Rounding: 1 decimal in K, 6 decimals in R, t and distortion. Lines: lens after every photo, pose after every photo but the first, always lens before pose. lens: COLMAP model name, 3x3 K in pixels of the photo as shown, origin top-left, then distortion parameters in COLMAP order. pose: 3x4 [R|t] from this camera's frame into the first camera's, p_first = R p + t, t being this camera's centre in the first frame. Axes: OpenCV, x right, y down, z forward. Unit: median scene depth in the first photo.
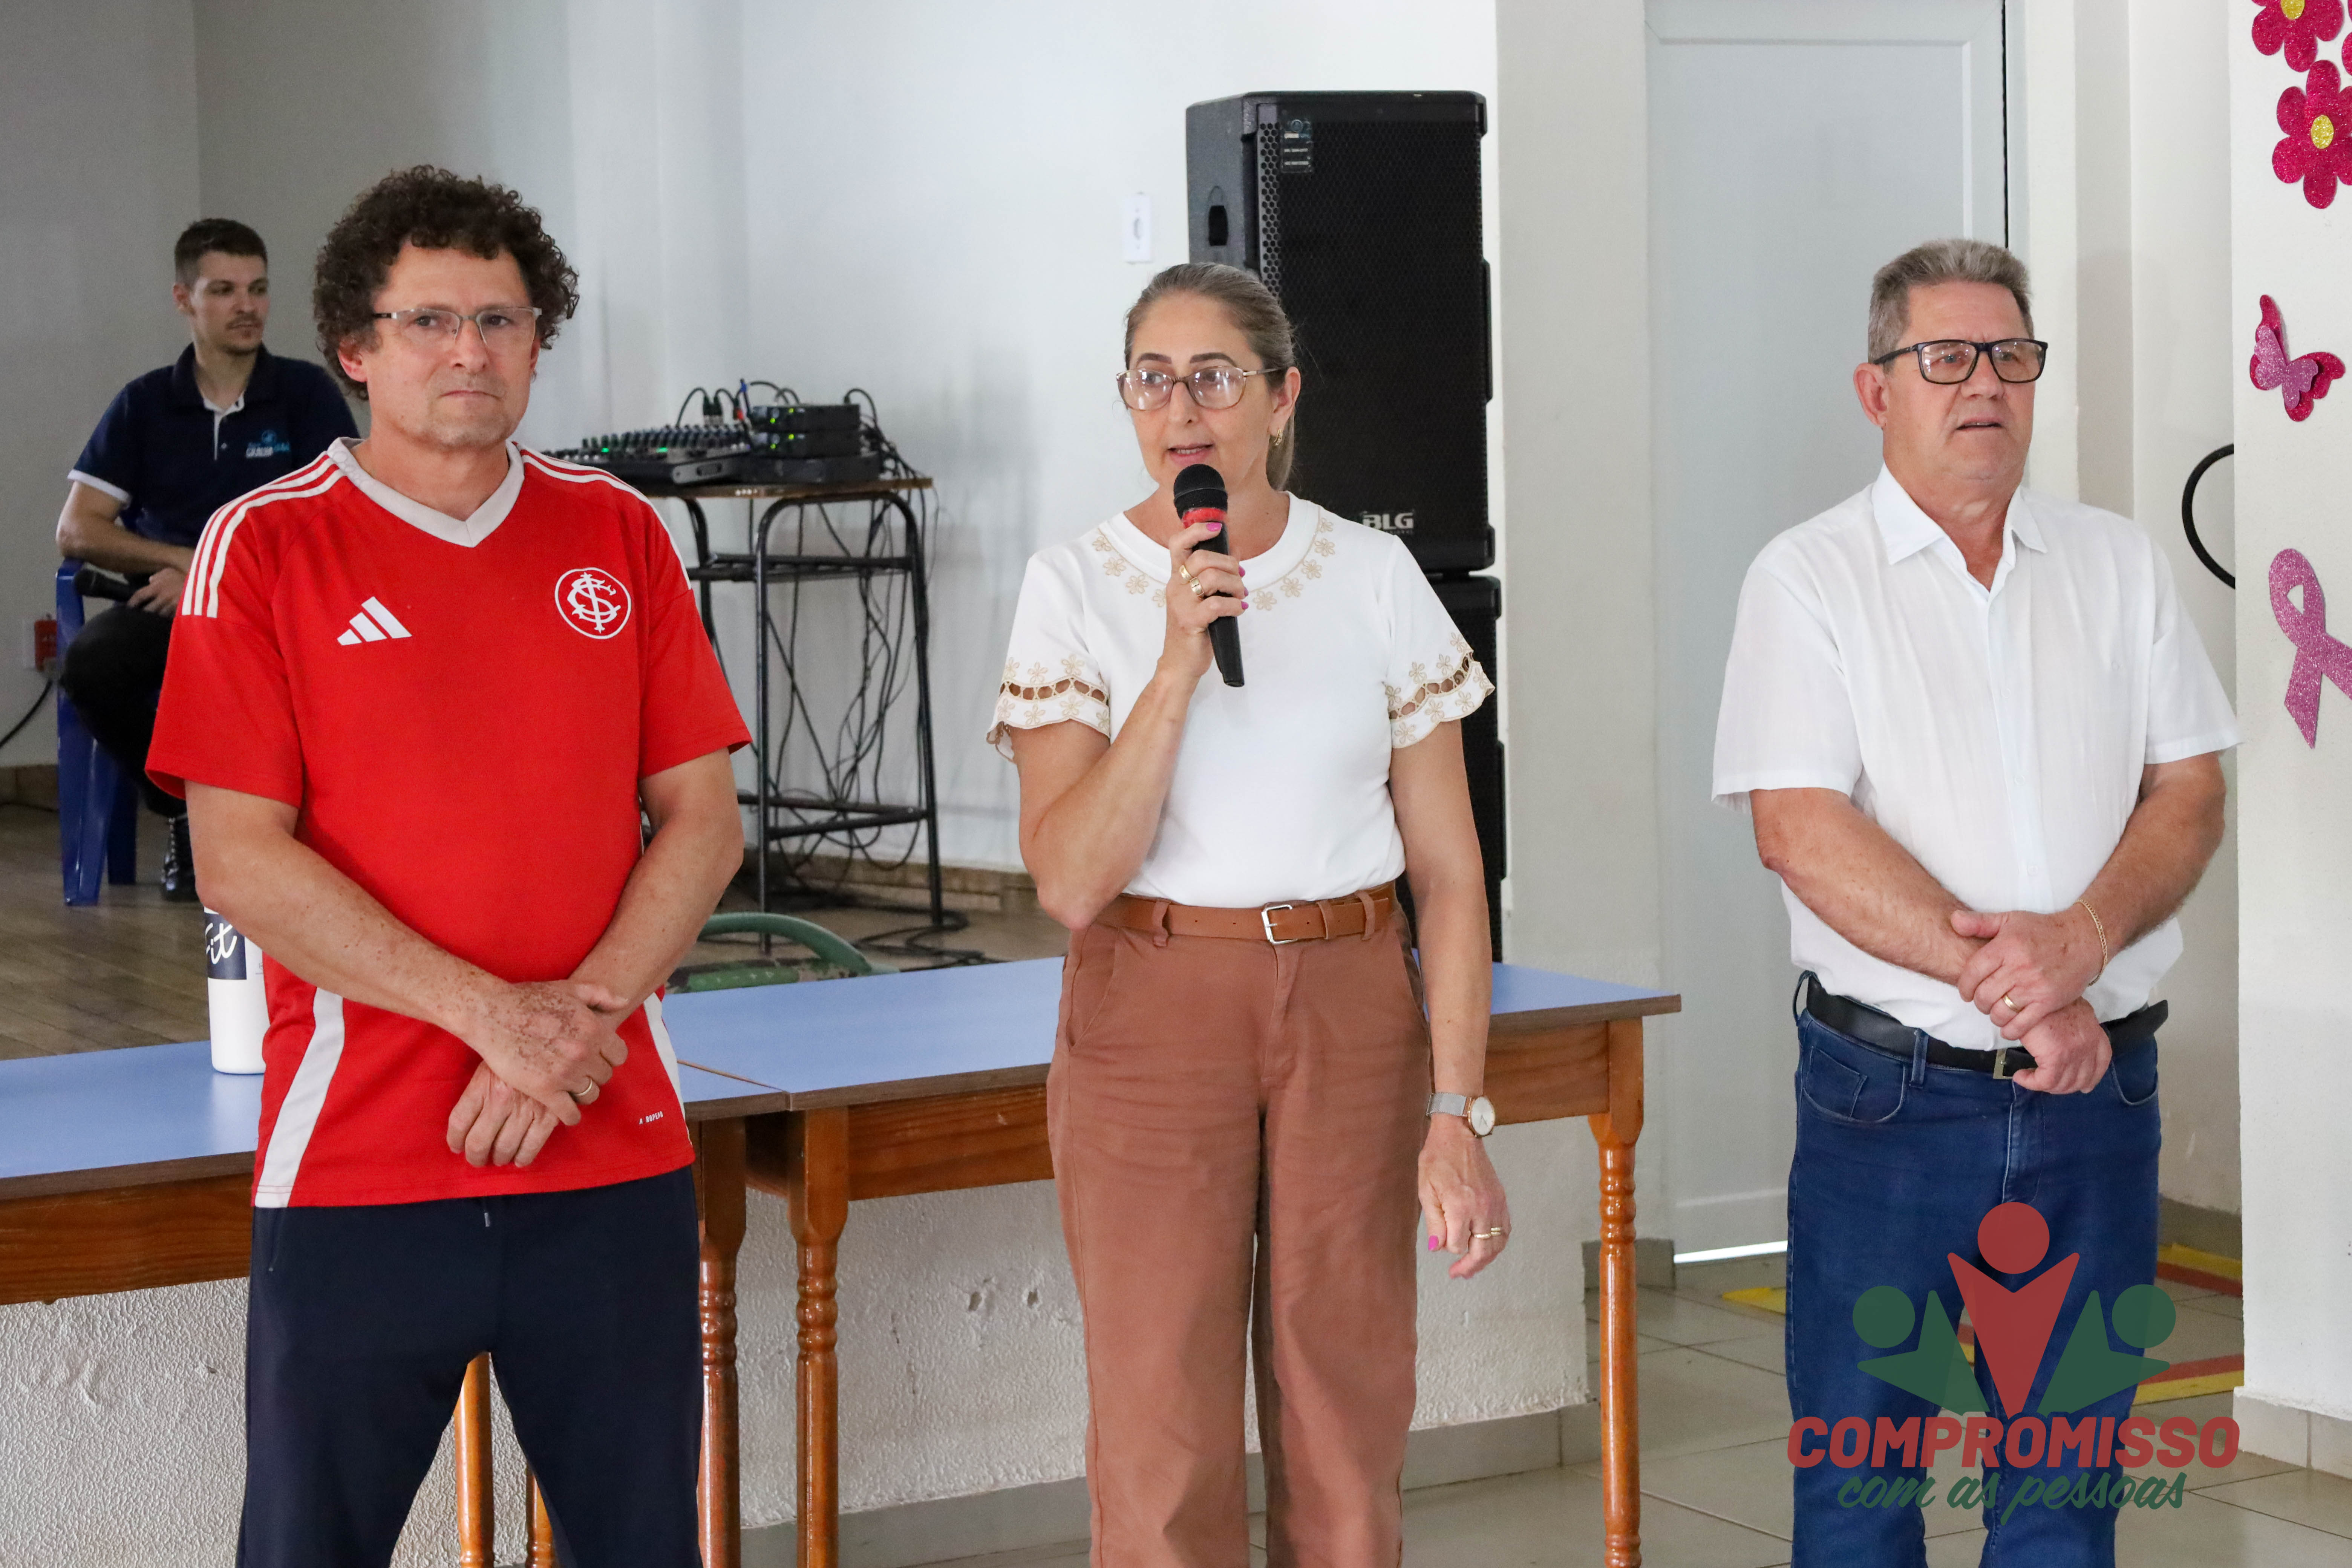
lens RADIAL K [[4731.9, 0, 1172.7], [0, 4731.9, 796.2], [0, 0, 1]] dist [-0.039189, 0.000000]
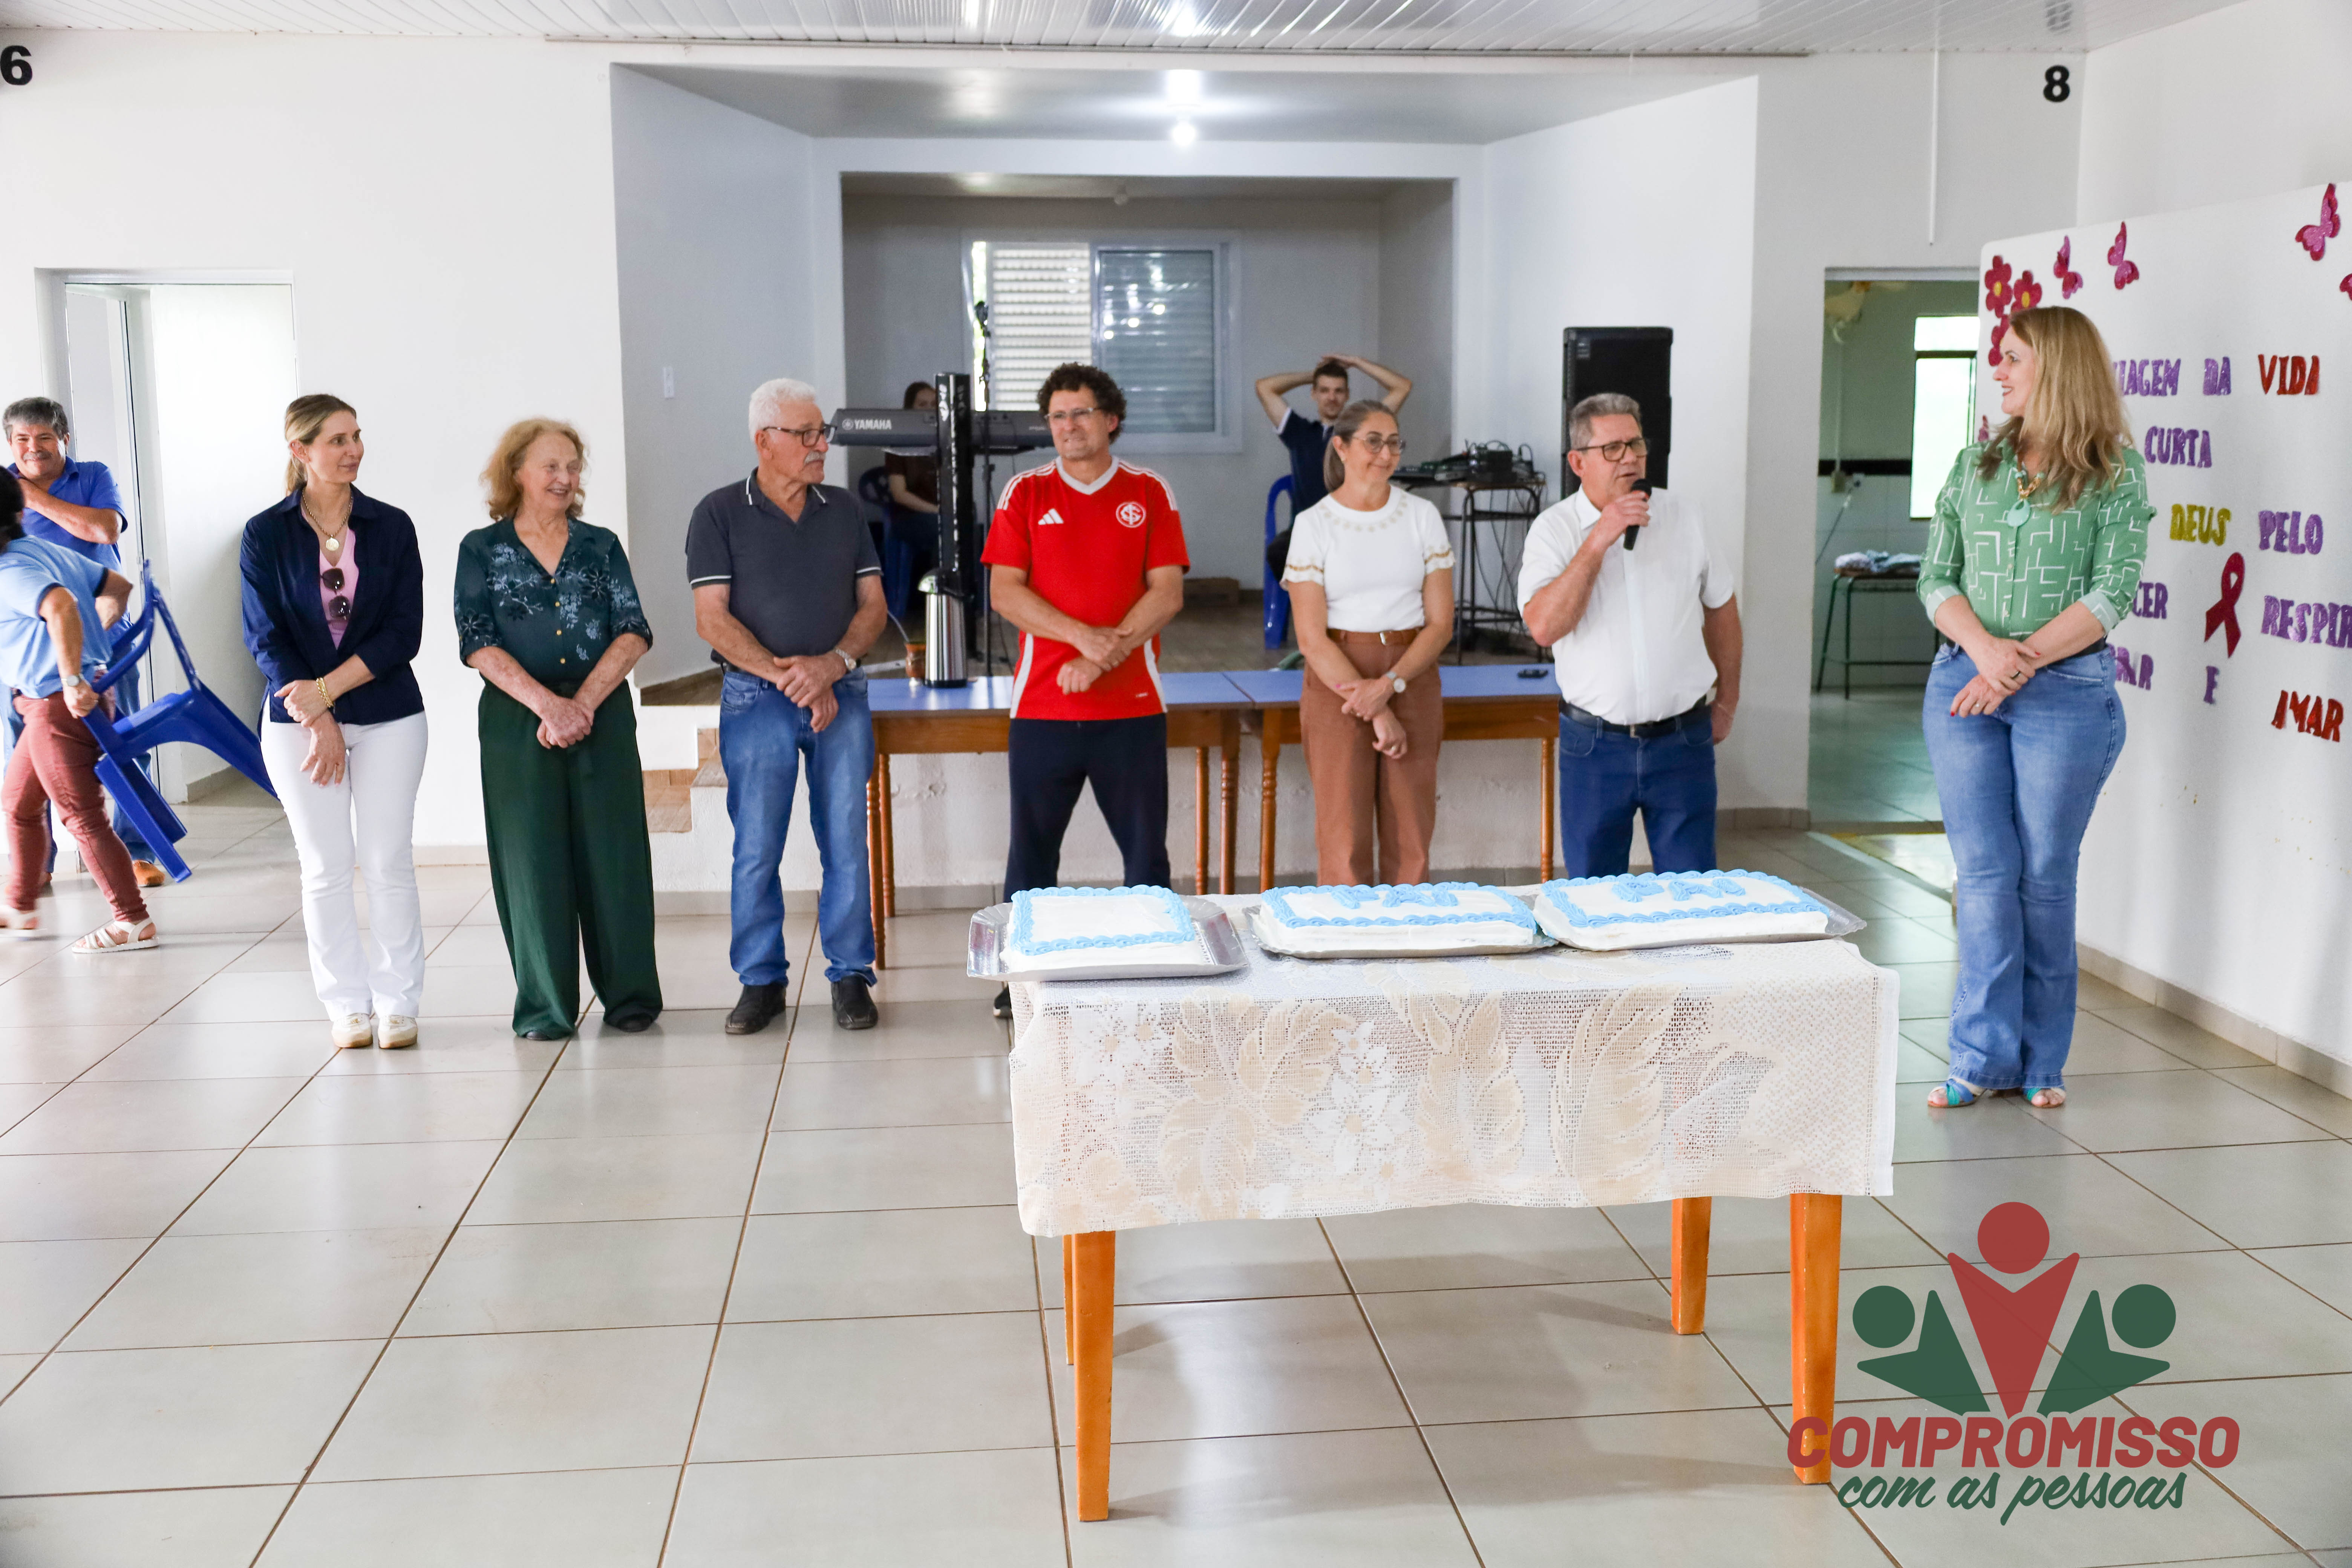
lens RADIAL K [[2039.7, 0, 1190.3], [0, 2039.7, 779.1], [0, 0, 1]] dist [-0.022037, -0.011542]
pose [[0.925984, 0.080645, -0.368851, 0.299171], [-0.051268, 0.994731, 0.088780, 0.004406], [0.374067, -0.063298, 0.925239, -0.103947]]
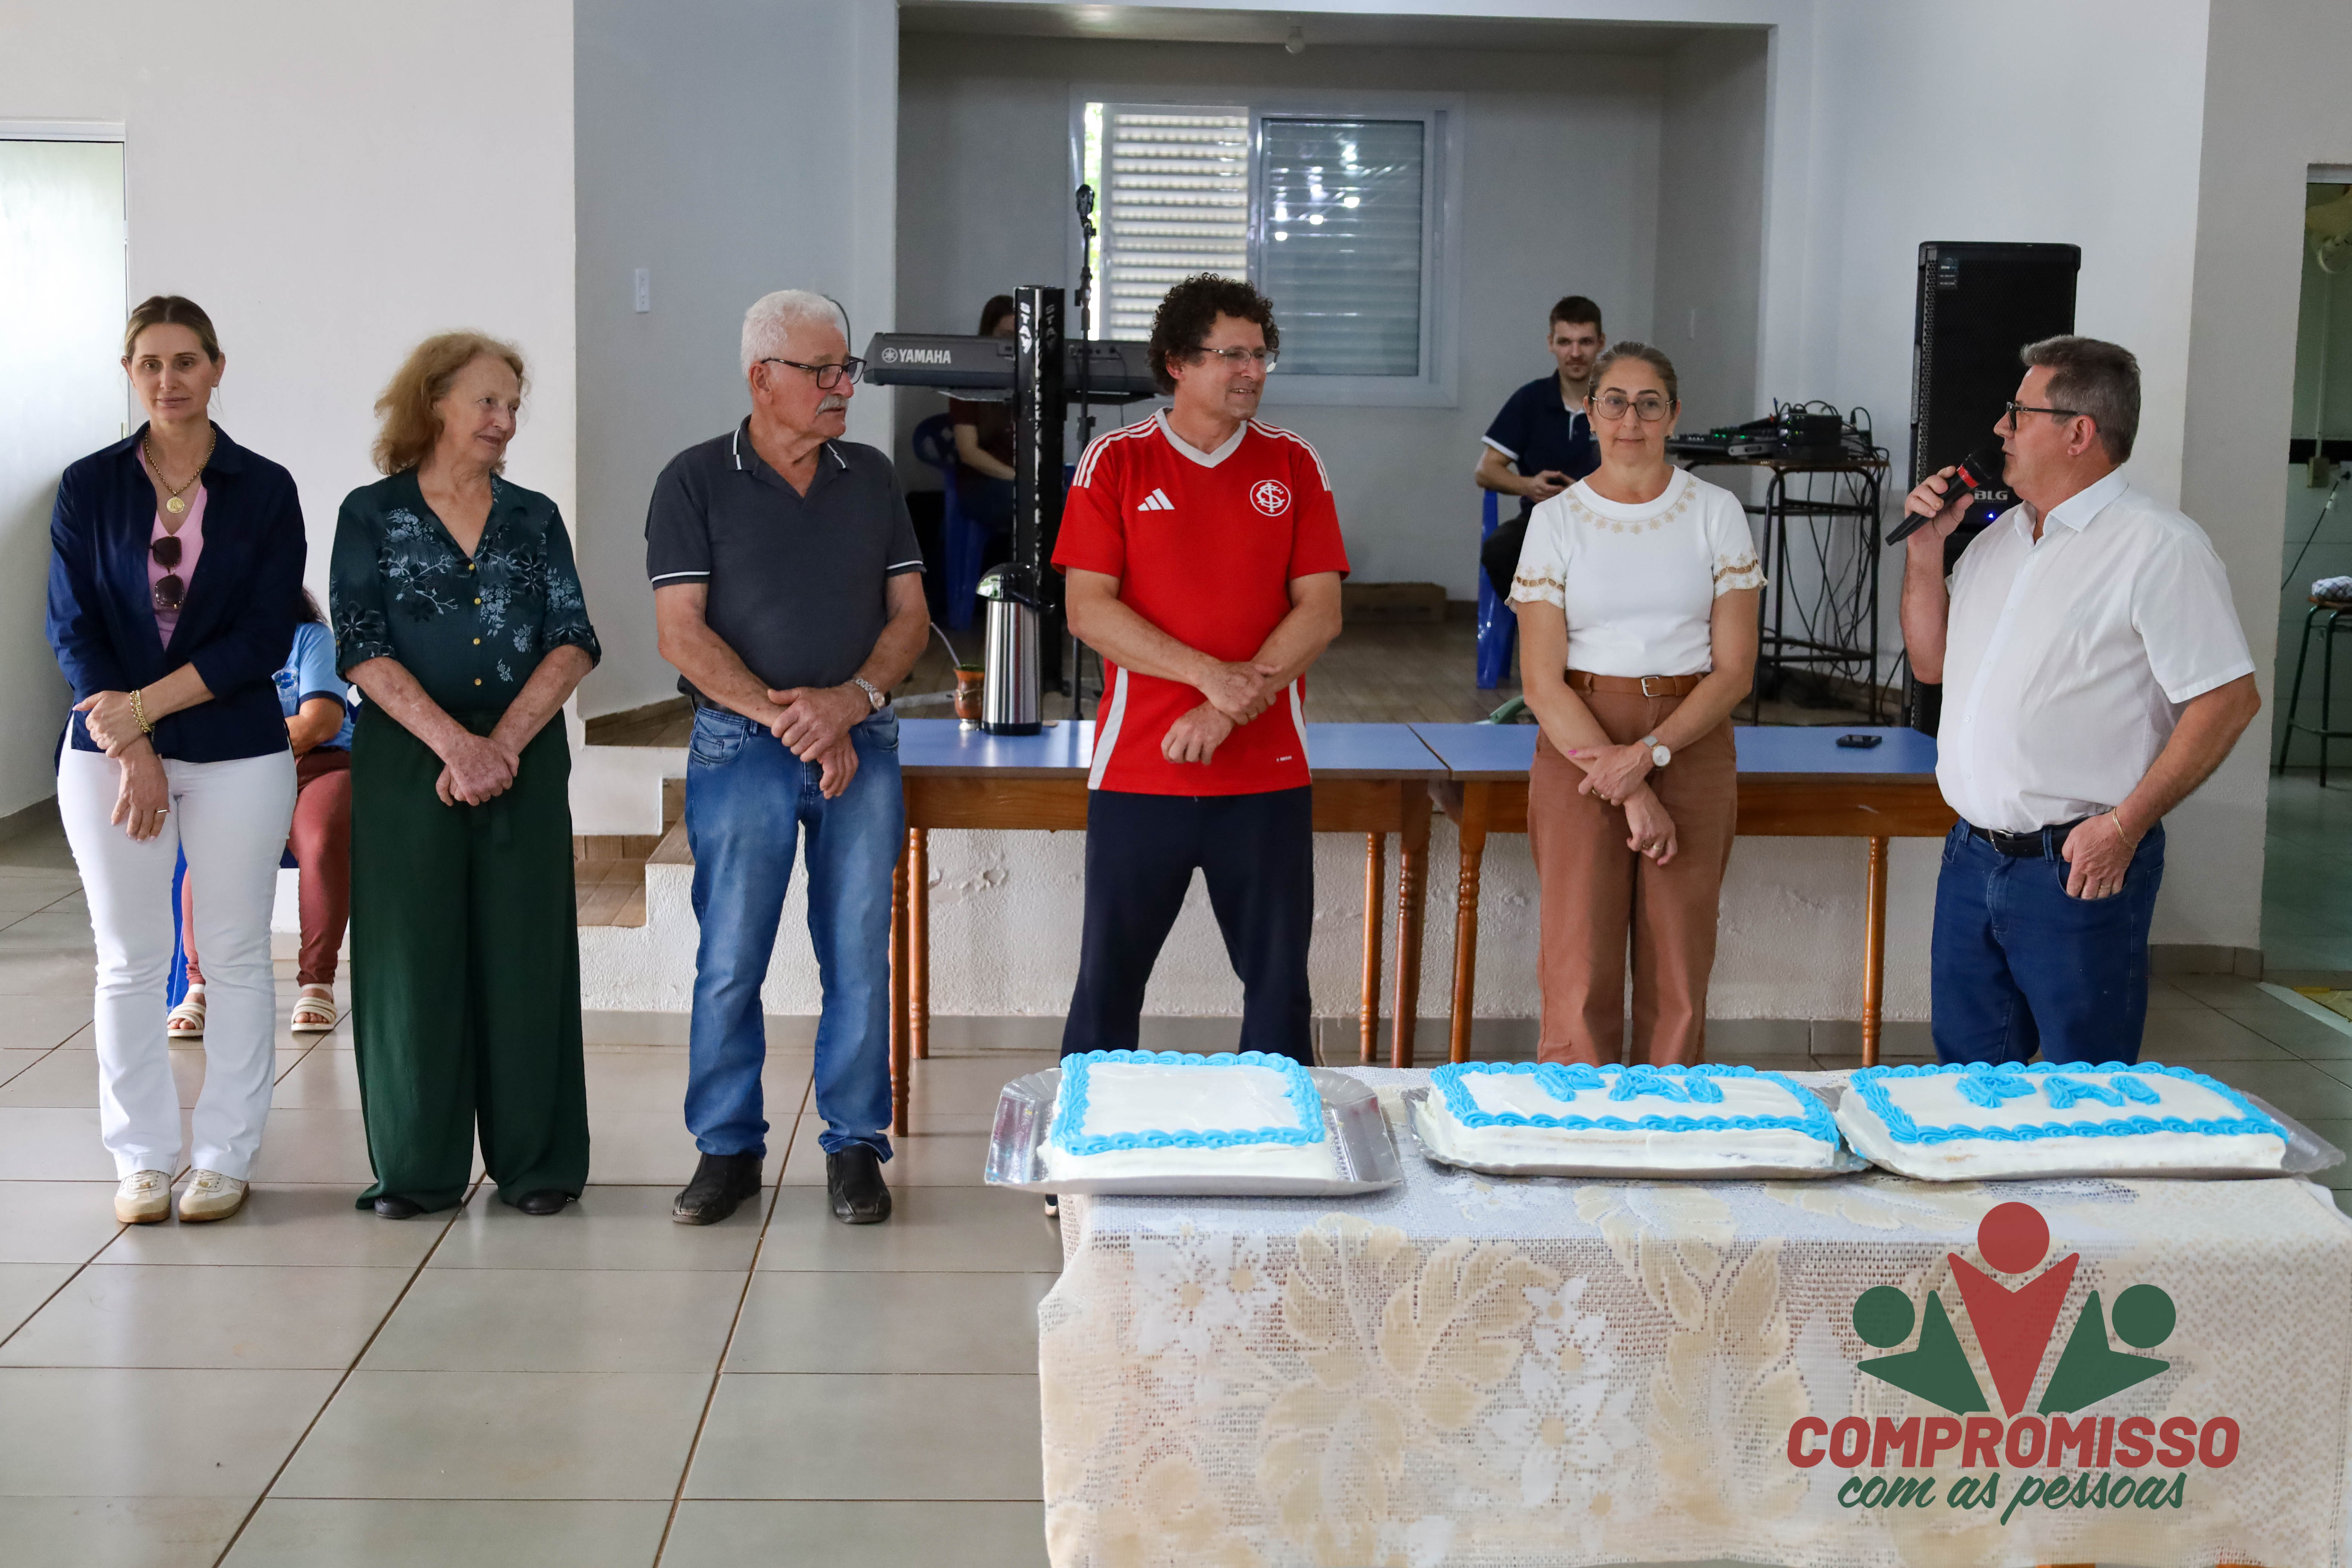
lens RADIAL K [[2870.1, 0, 1209.5], [0, 2870.1, 789.9], [0, 0, 1]] dist [-0.021102, 0.000000]
pose [[0.899700, 0.101928, -0.424442, 0.296578], [-0.080072, 0.994393, 0.069070, -0.000742], [0.429103, -0.028157, 0.902817, -0.076933]]
